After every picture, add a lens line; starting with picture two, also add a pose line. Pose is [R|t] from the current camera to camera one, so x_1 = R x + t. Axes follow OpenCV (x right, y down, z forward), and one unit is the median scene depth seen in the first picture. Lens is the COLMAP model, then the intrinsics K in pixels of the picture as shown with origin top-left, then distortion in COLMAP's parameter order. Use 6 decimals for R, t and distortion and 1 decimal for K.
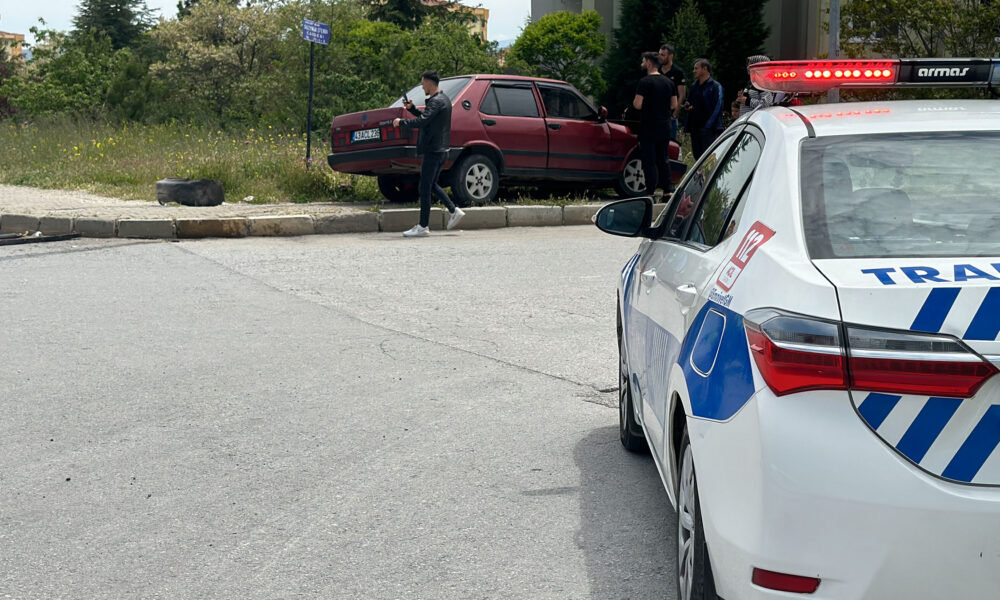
lens RADIAL K [[1811.1, 0, 499.9], [0, 1811.1, 299.6], [0, 0, 1]] dist [0.033595, 0.000000]
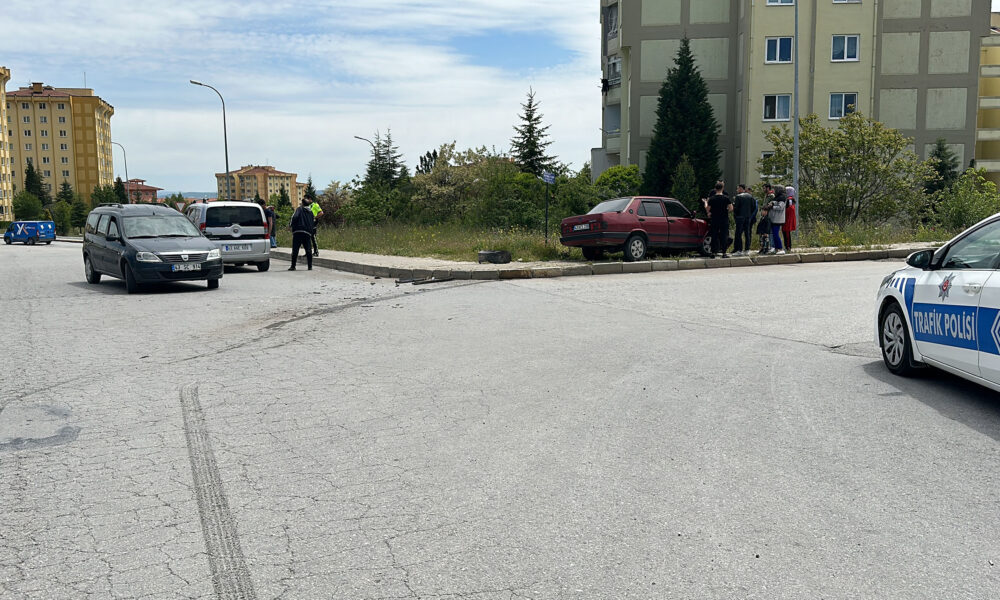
lens RADIAL K [[903.6, 0, 500.1], [0, 903.6, 303.1], [0, 0, 1]] dist [-0.002647, -0.003348]
pose [[0.998379, -0.015455, -0.054784, -0.108071], [0.014992, 0.999848, -0.008864, 0.001945], [0.054913, 0.008029, 0.998459, -0.018040]]
